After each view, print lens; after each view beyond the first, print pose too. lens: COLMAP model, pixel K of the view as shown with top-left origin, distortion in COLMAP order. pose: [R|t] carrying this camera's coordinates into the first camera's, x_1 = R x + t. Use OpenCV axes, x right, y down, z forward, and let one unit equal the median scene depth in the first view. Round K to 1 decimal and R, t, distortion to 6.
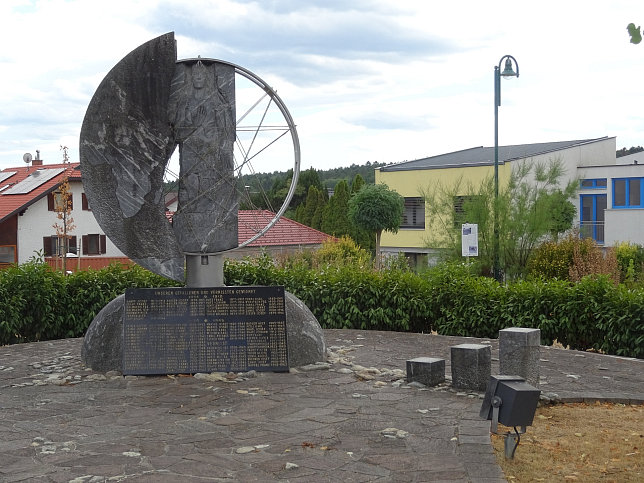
lens RADIAL K [[1019.9, 0, 321.9], [0, 1019.9, 243.2], [0, 0, 1]] dist [0.012730, 0.000000]
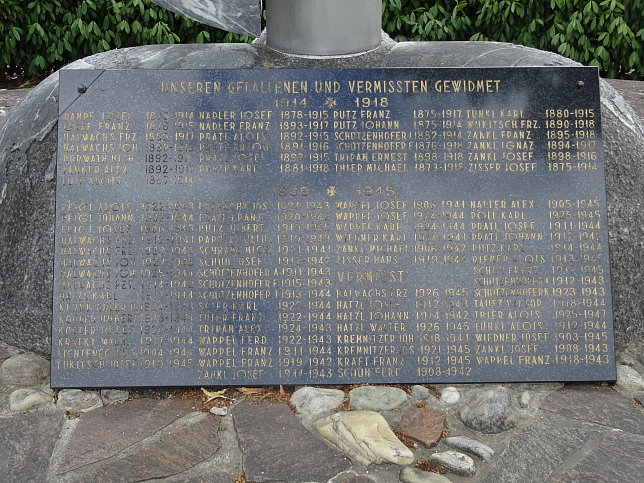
lens RADIAL K [[1037.6, 0, 319.8], [0, 1037.6, 241.7], [0, 0, 1]] dist [-0.016314, 0.000000]
pose [[0.995959, 0.044903, -0.077783, -0.087973], [-0.014244, 0.934060, 0.356832, -0.015539], [0.088677, -0.354282, 0.930925, 0.675905]]
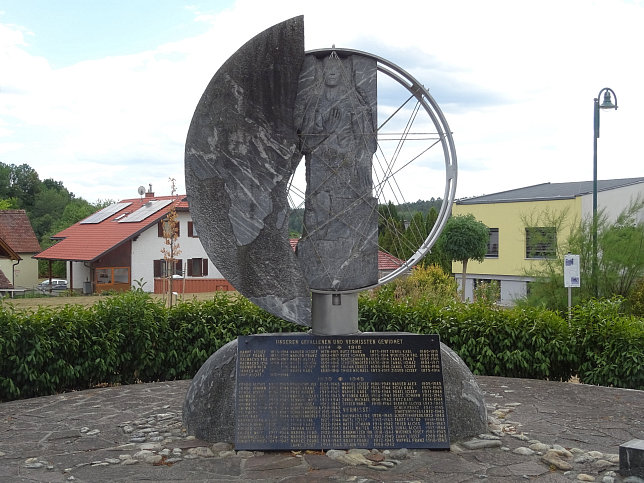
lens RADIAL K [[867.2, 0, 322.9], [0, 867.2, 241.8], [0, 0, 1]] dist [-0.015480, 0.000000]
pose [[0.997051, 0.011816, -0.075821, -0.073505], [-0.014006, 0.999498, -0.028412, -0.009098], [0.075448, 0.029390, 0.996717, 0.316976]]
